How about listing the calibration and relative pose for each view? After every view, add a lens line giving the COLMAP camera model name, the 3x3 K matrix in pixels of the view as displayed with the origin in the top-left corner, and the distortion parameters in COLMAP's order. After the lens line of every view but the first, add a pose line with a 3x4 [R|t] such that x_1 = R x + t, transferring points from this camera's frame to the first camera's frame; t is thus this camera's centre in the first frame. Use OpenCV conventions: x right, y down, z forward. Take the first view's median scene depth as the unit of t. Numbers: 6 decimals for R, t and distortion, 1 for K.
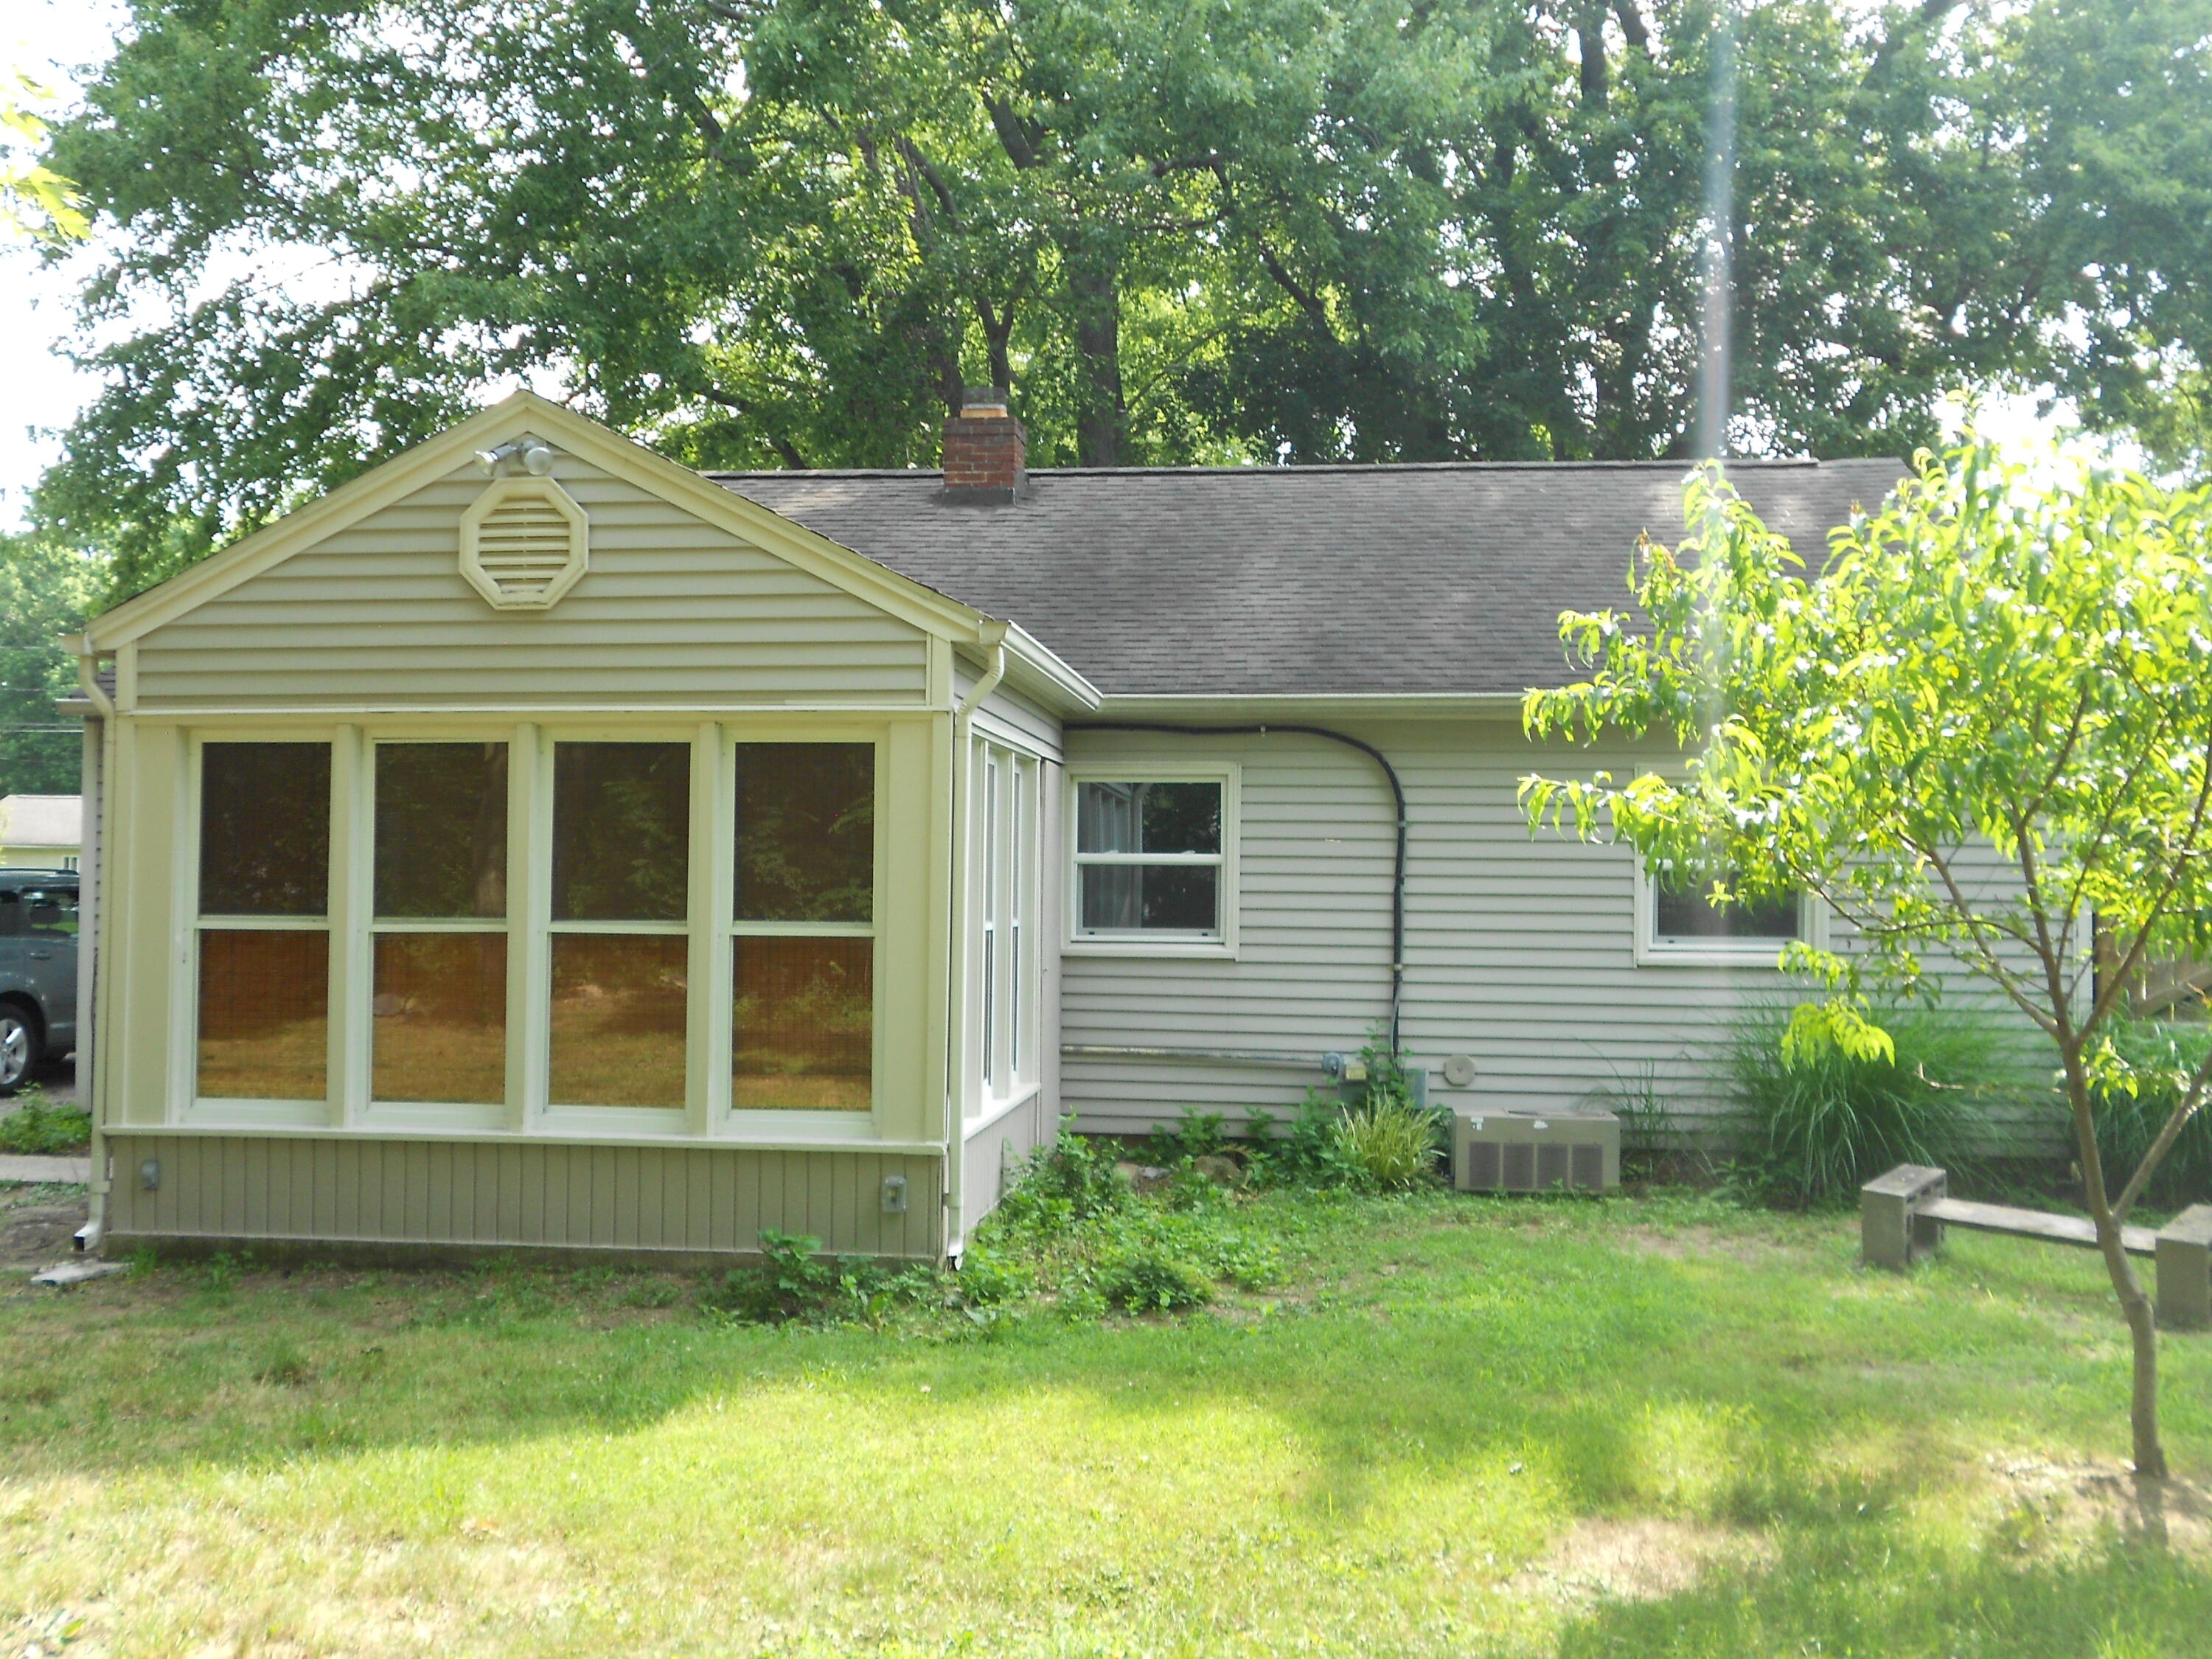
lens RADIAL K [[2056.8, 0, 1106.0], [0, 2056.8, 829.5], [0, 0, 1]] dist [-0.026153, -0.006955]
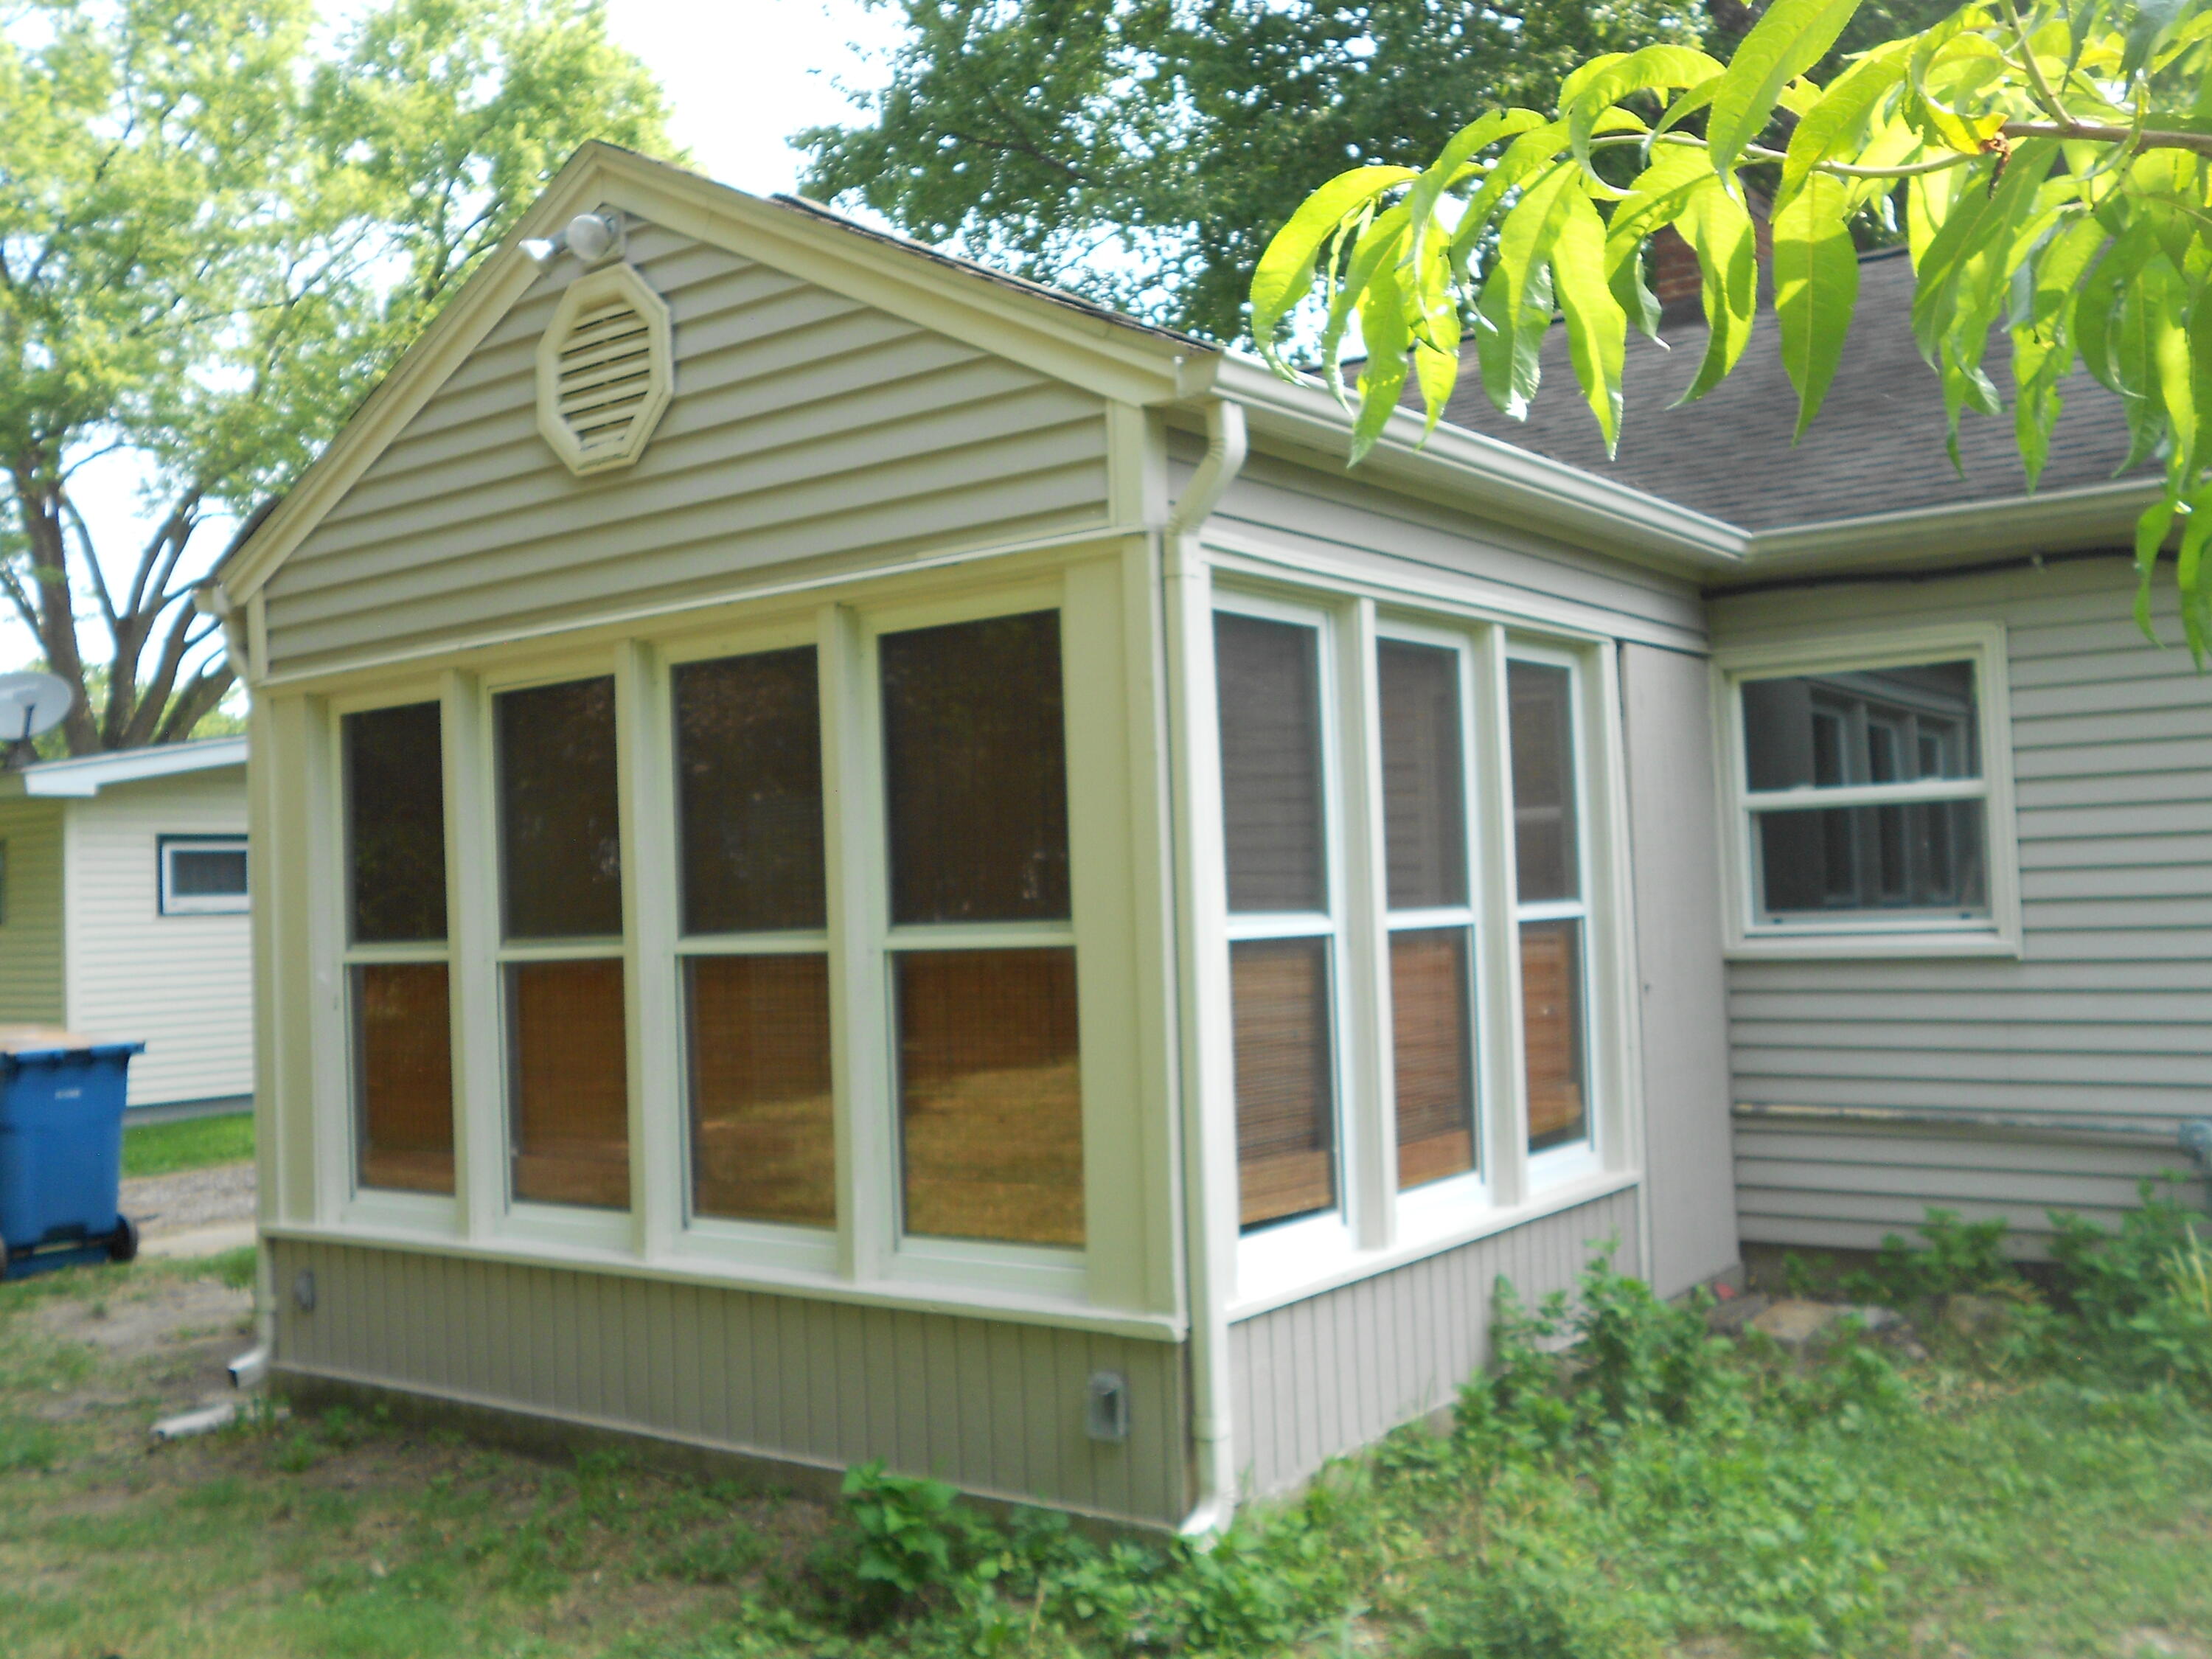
lens RADIAL K [[2056.8, 0, 1106.0], [0, 2056.8, 829.5], [0, 0, 1]] dist [-0.026153, -0.006955]
pose [[0.865218, -0.061307, -0.497633, 0.174831], [0.060116, 0.998021, -0.018431, 0.029827], [0.497778, -0.013969, 0.867192, 0.492776]]
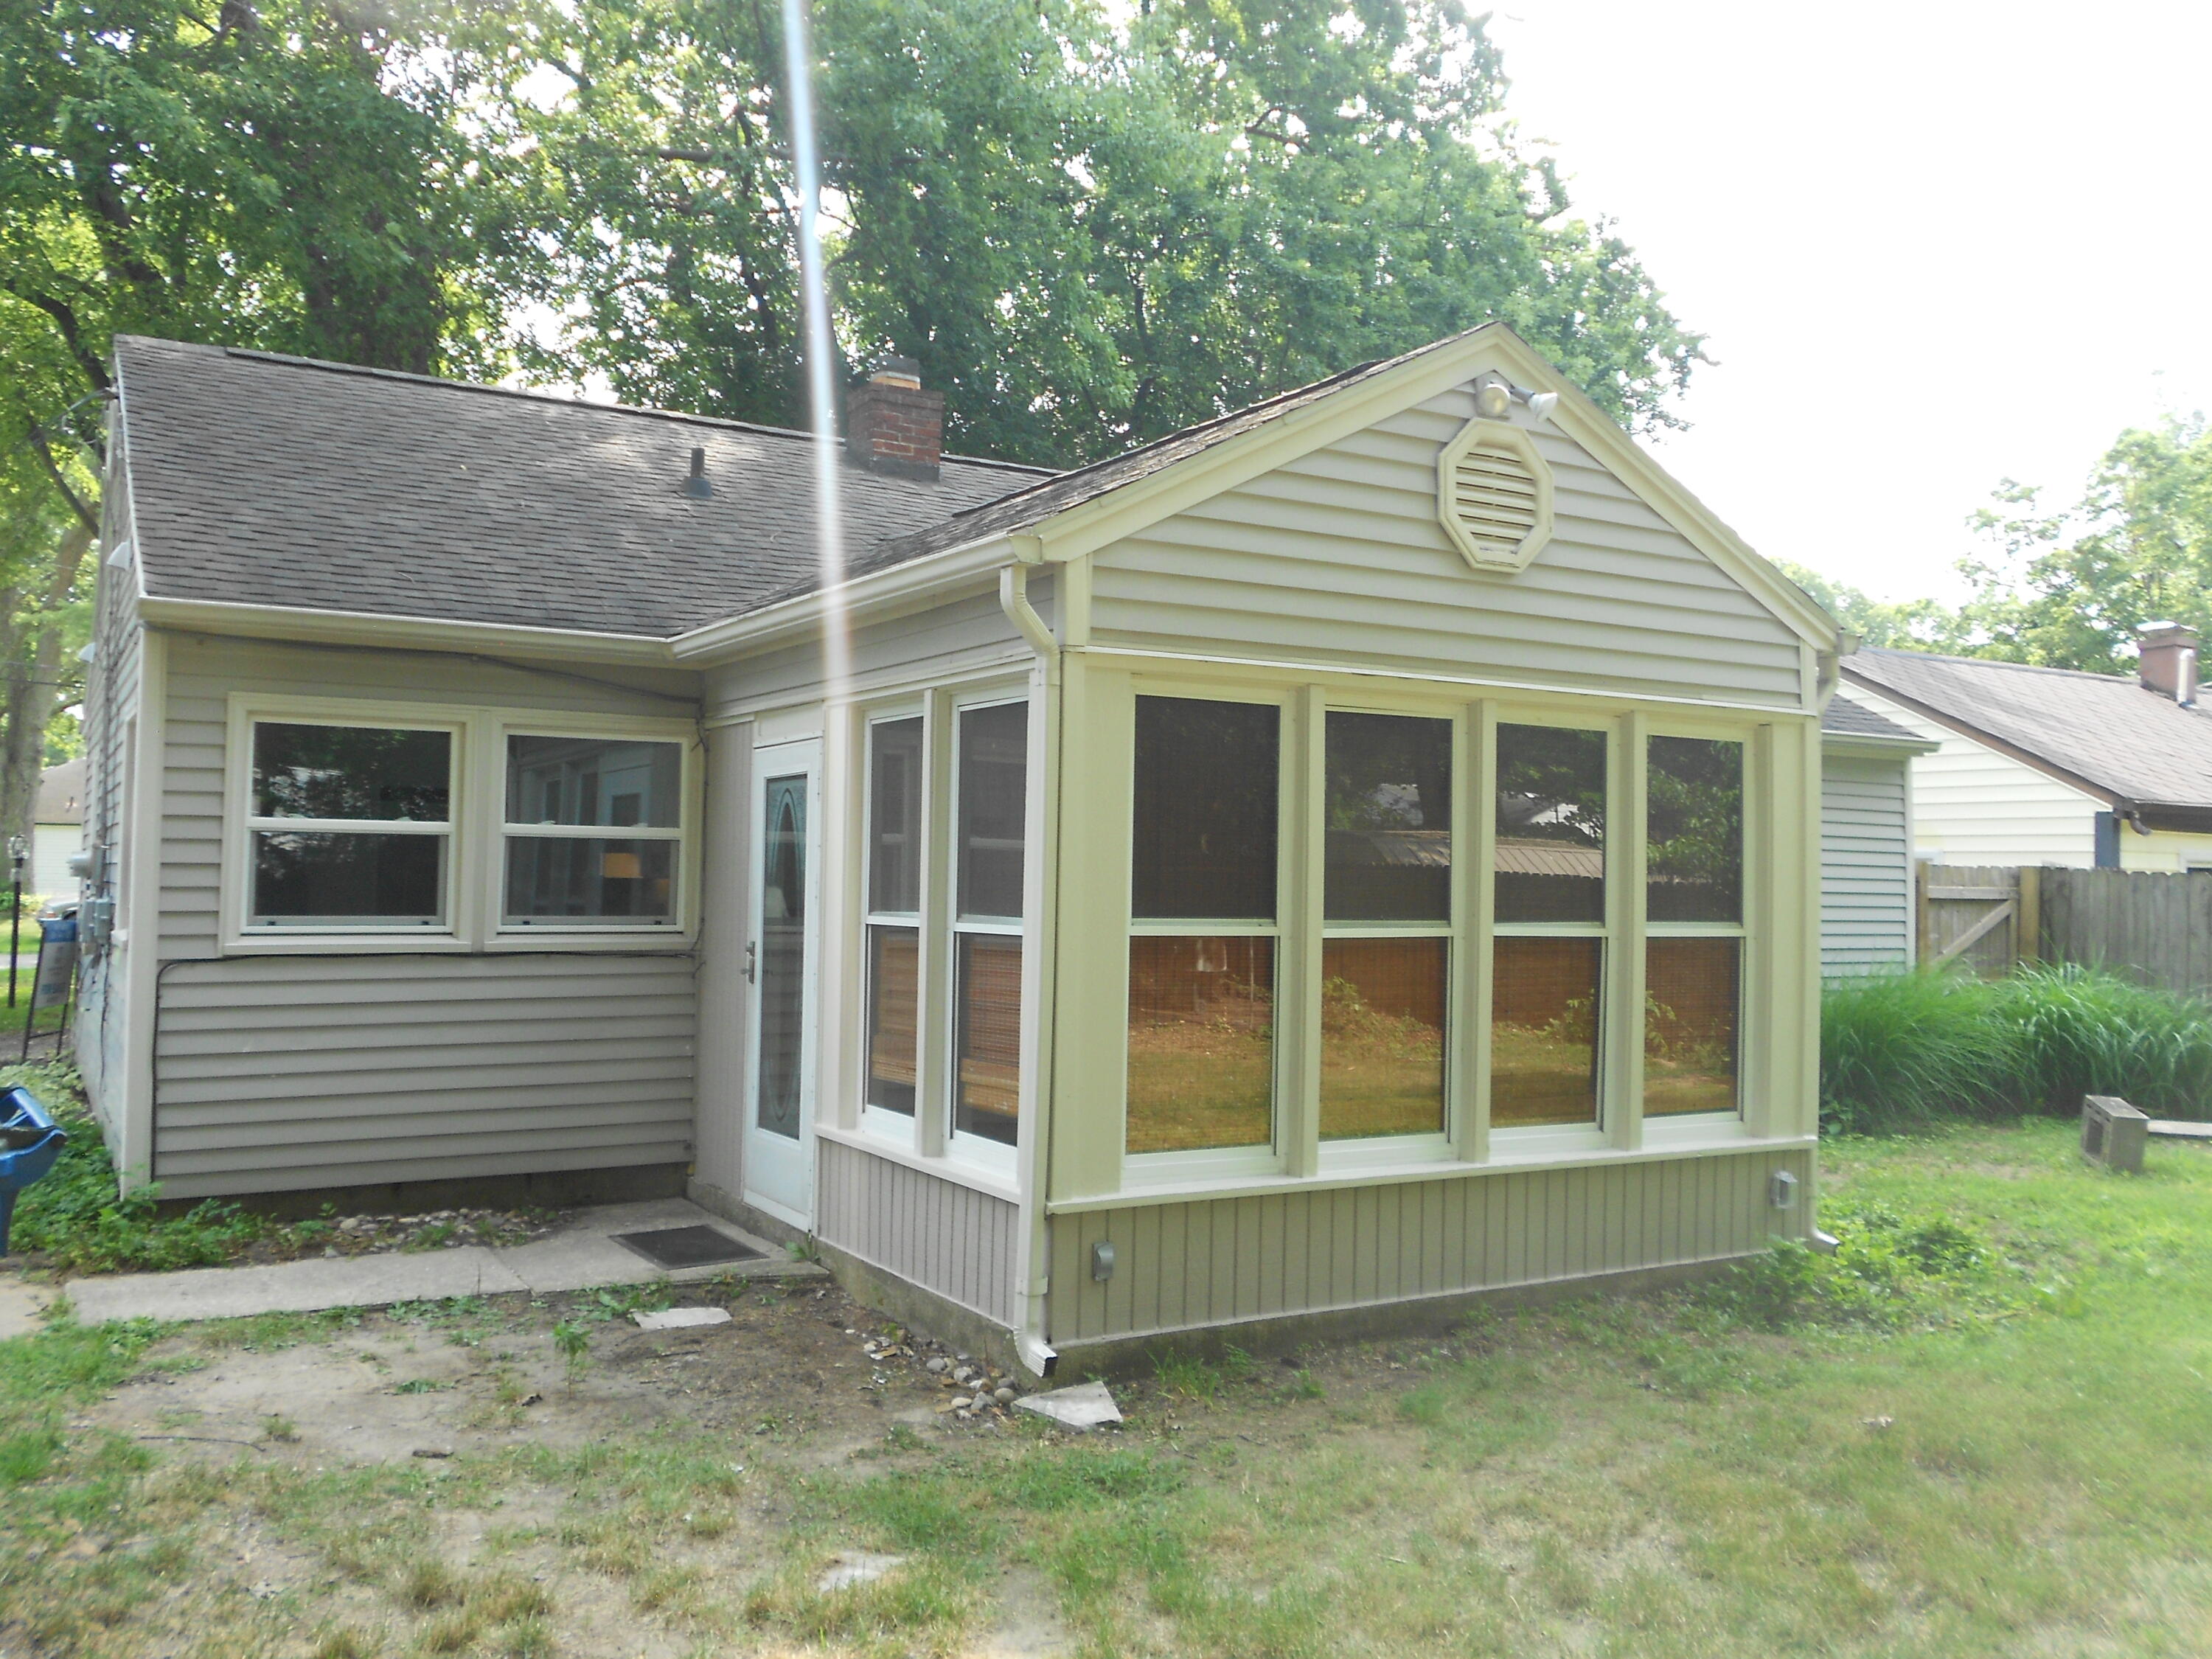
lens RADIAL K [[1833.0, 0, 1077.2], [0, 1833.0, 824.1], [0, 0, 1]] dist [-0.066900, 0.109880]
pose [[0.804781, 0.022979, 0.593127, -0.873301], [-0.026320, 0.999649, -0.003016, 0.008607], [-0.592988, -0.013184, 0.805103, 0.463229]]
